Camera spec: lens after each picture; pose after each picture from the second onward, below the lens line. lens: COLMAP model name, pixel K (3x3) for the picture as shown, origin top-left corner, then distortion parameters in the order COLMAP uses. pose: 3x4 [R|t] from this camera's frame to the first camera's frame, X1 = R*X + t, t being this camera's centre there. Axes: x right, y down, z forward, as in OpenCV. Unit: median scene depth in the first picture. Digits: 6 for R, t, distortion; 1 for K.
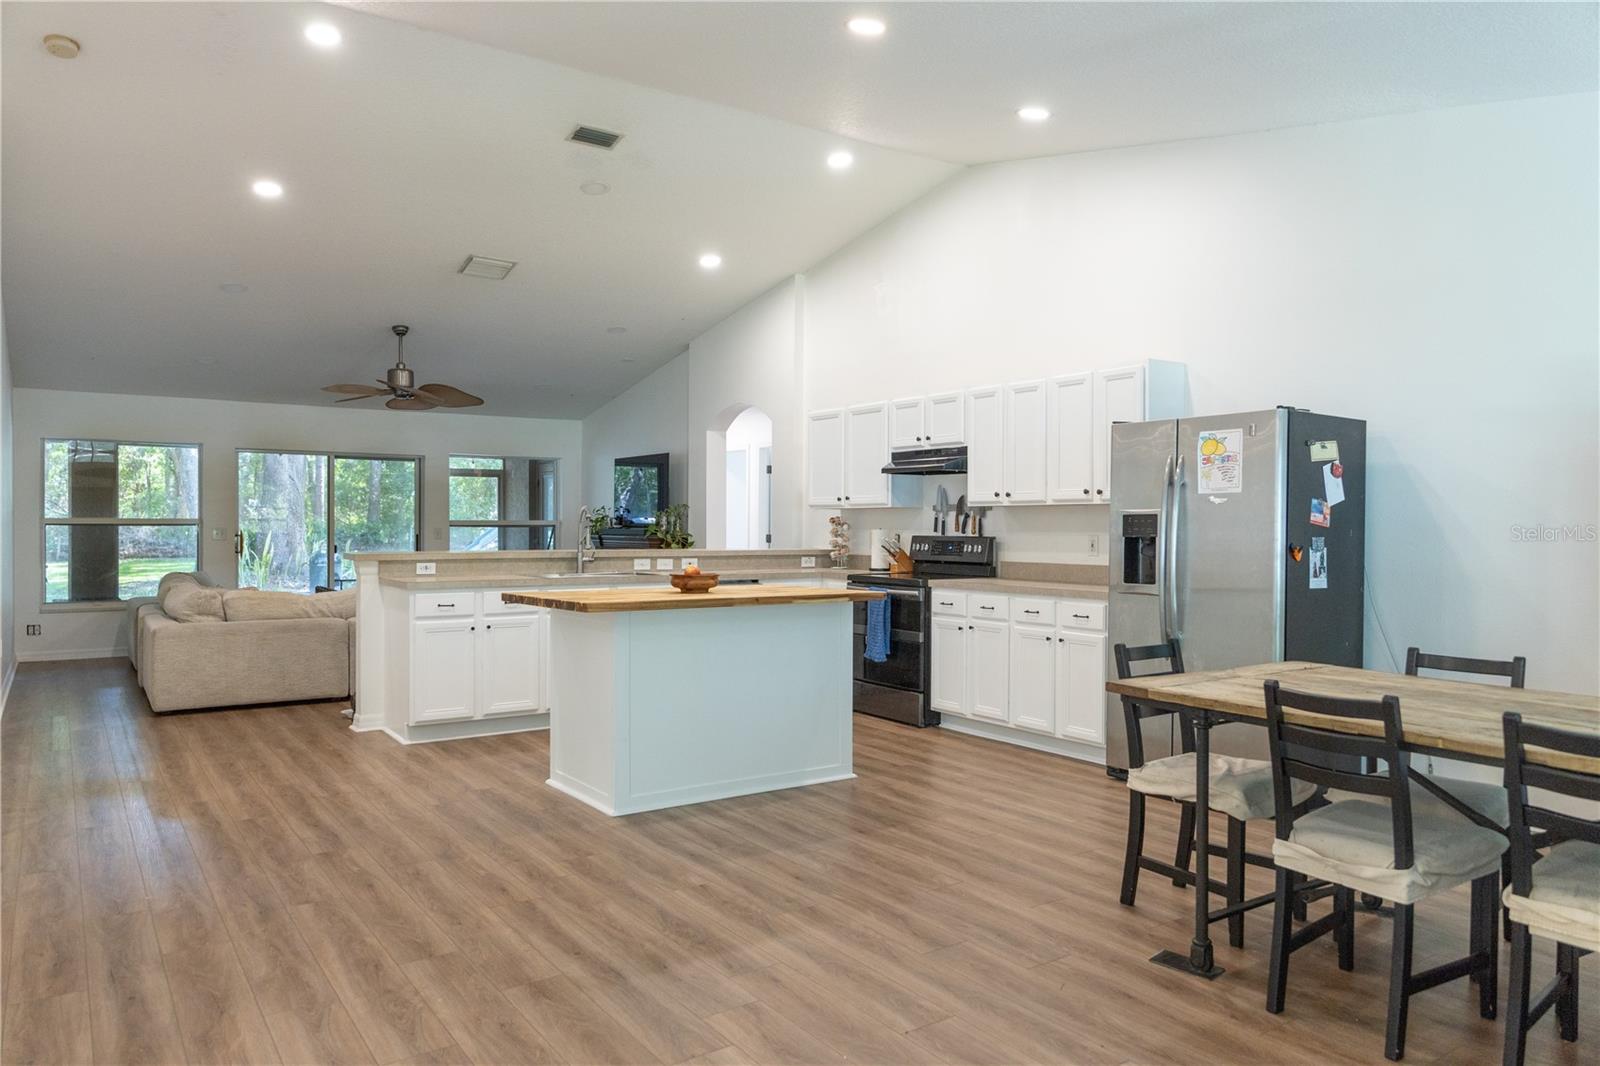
lens RADIAL K [[1069.5, 0, 800.0], [0, 1069.5, 533.0], [0, 0, 1]] dist [-0.002535, -0.002609]
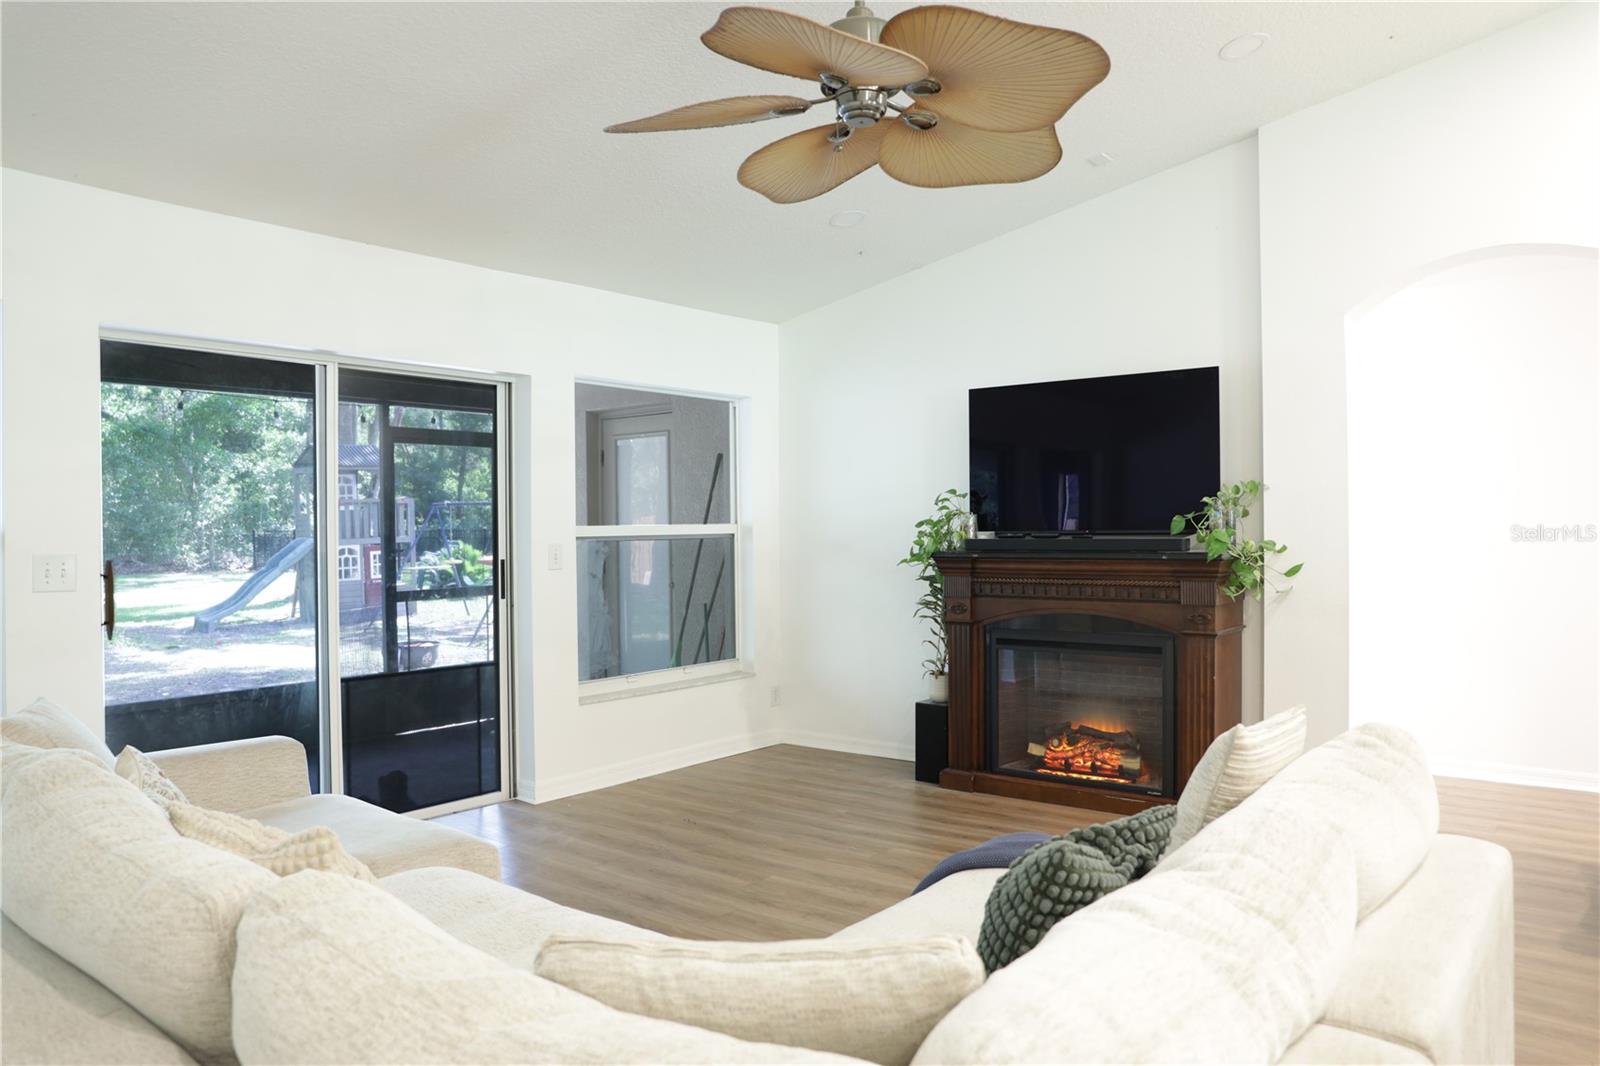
lens RADIAL K [[1092.5, 0, 800.0], [0, 1092.5, 533.0], [0, 0, 1]] dist [-0.110162, 0.079945]
pose [[0.949847, -0.016780, 0.312263, -0.879589], [0.017860, 0.999840, -0.000596, -0.016287], [-0.312204, 0.006143, 0.949995, 1.276908]]
